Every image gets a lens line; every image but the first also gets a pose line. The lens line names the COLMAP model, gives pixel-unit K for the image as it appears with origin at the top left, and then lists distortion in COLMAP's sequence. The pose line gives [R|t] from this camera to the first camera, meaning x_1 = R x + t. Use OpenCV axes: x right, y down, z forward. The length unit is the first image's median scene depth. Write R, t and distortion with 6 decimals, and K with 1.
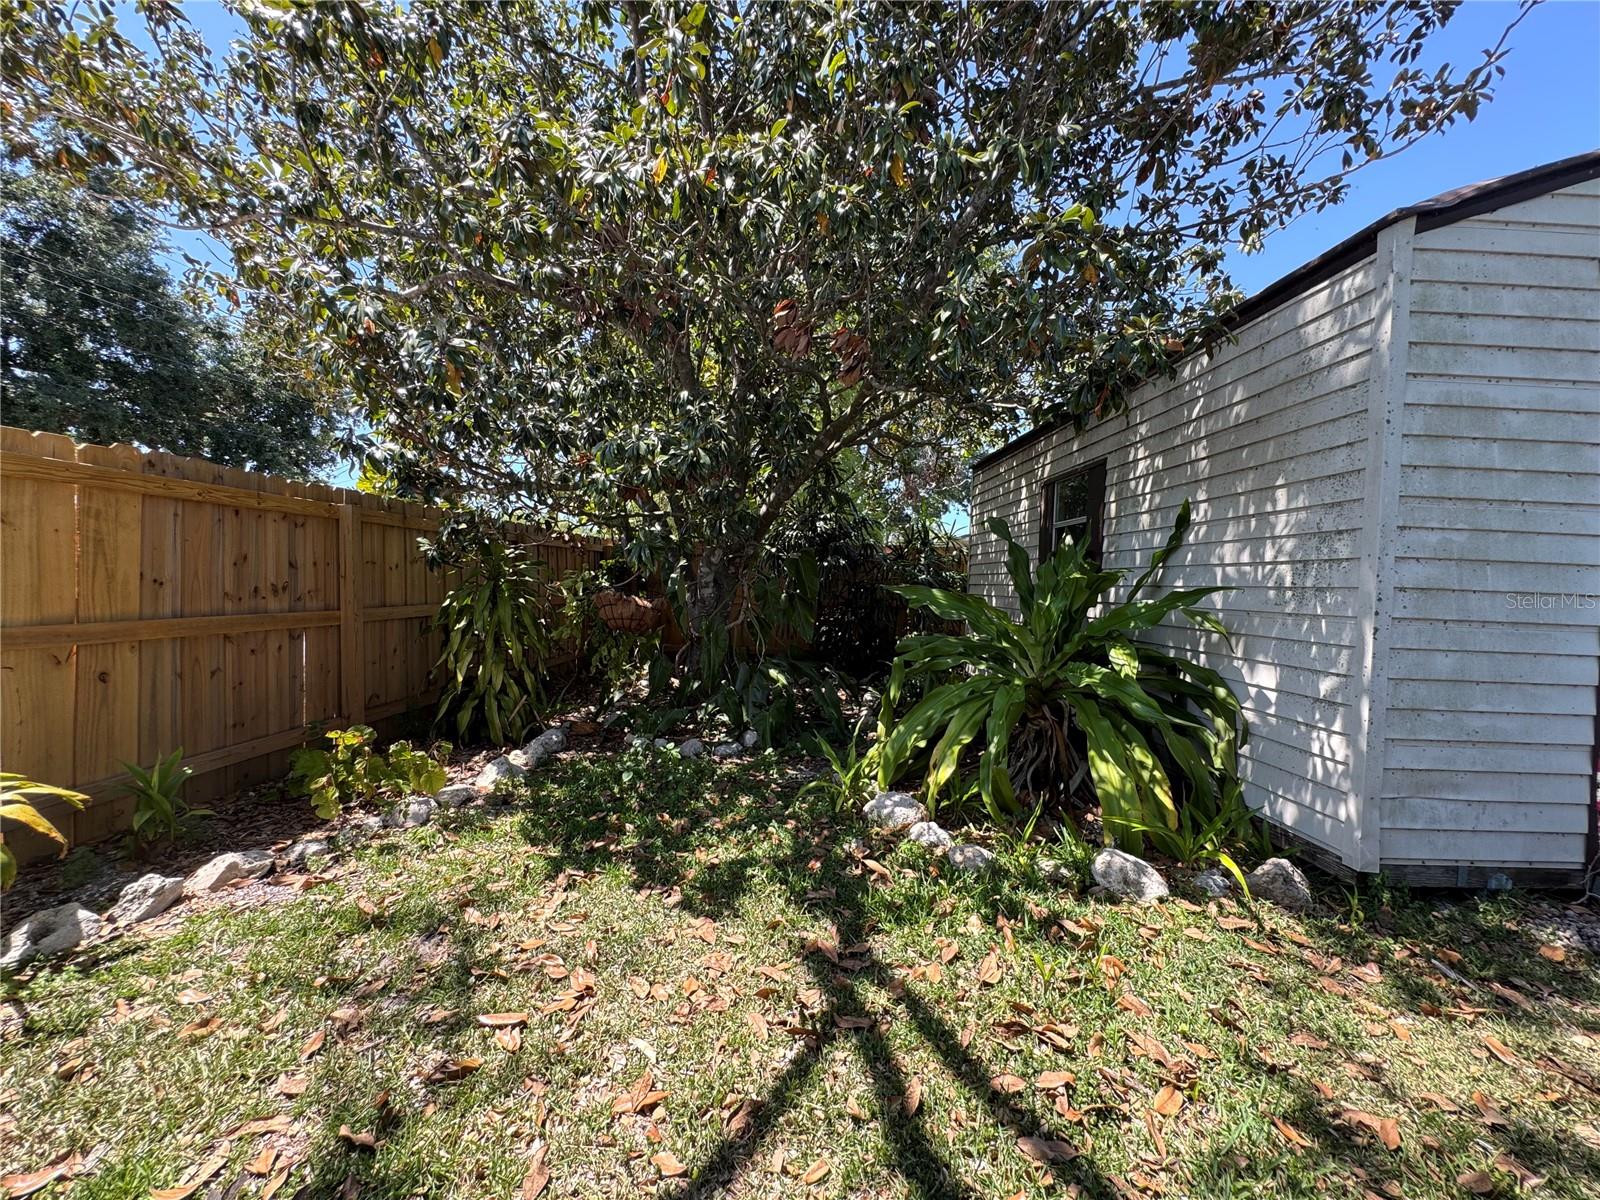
lens RADIAL K [[637.6, 0, 801.6], [0, 637.6, 603.1], [0, 0, 1]] dist [-0.001406, -0.000575]
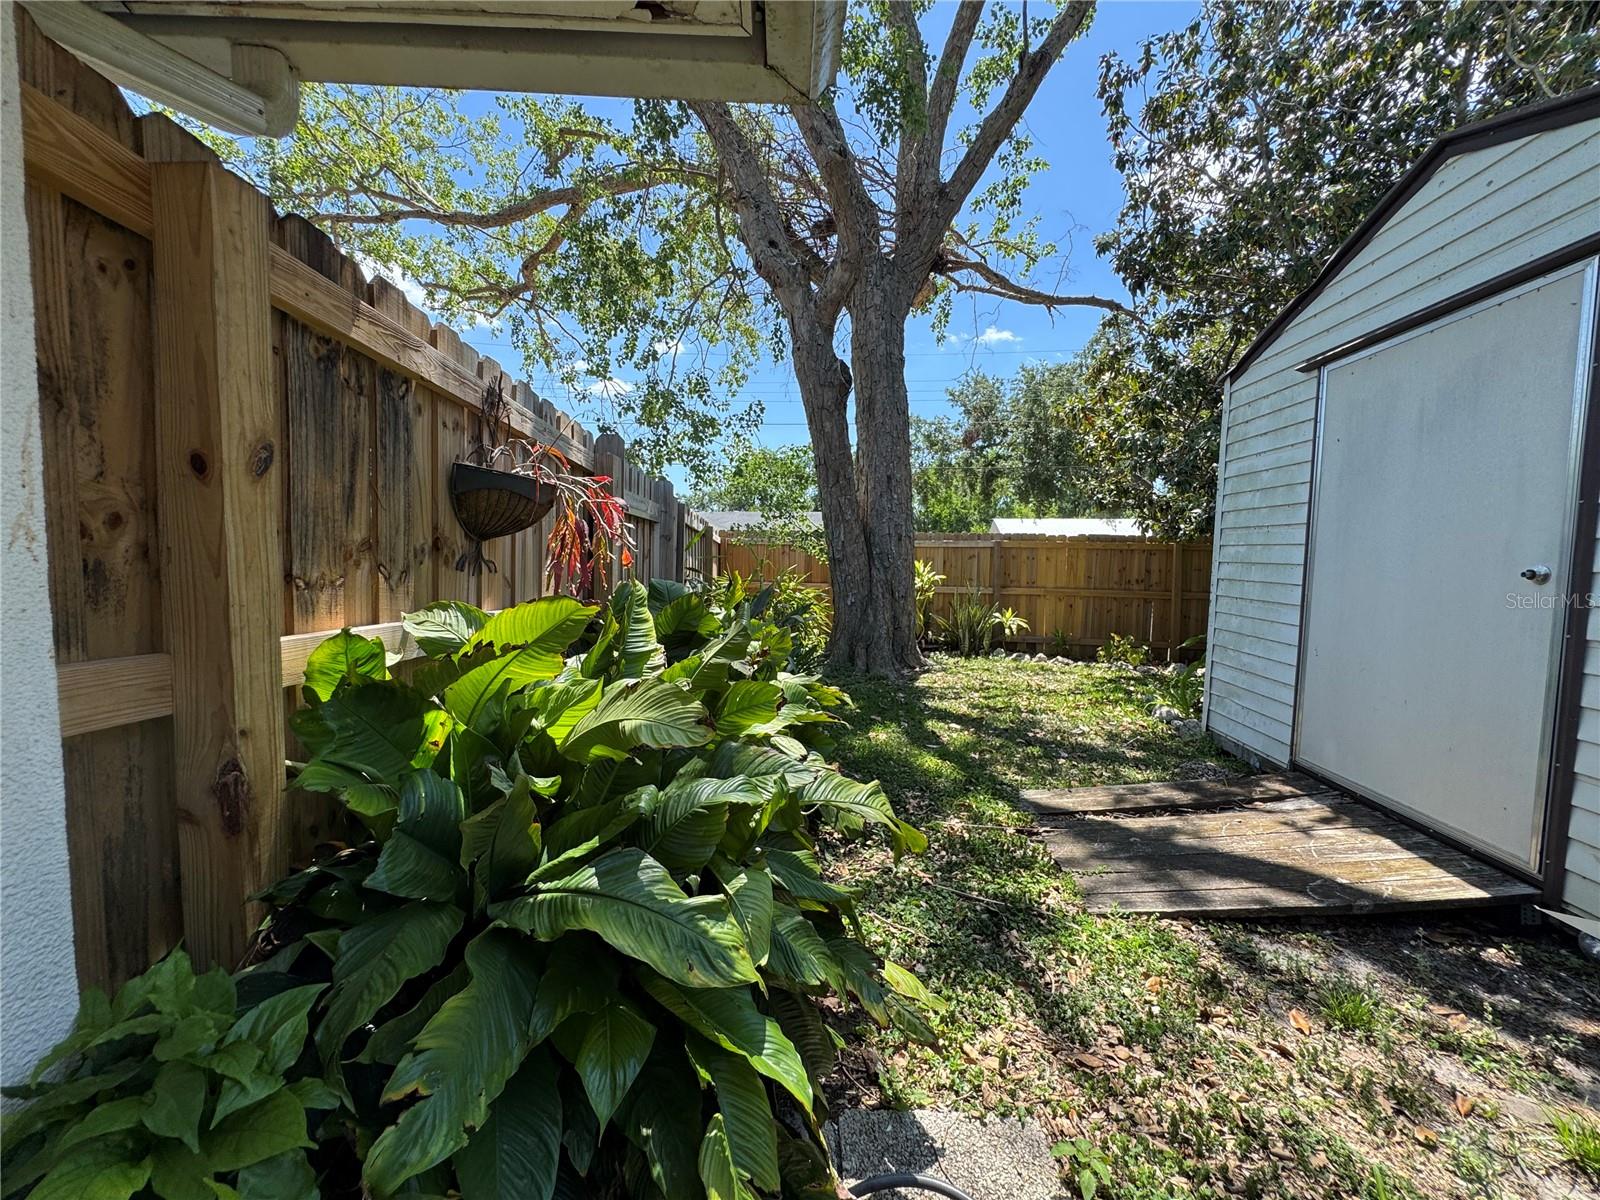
lens RADIAL K [[637.6, 0, 799.4], [0, 637.6, 600.1], [0, 0, 1]] dist [-0.001406, -0.000575]
pose [[-0.125801, 0.036706, -0.991376, 2.886410], [-0.053622, 0.997603, 0.043741, 0.022058], [0.990605, 0.058663, -0.123531, 0.032675]]
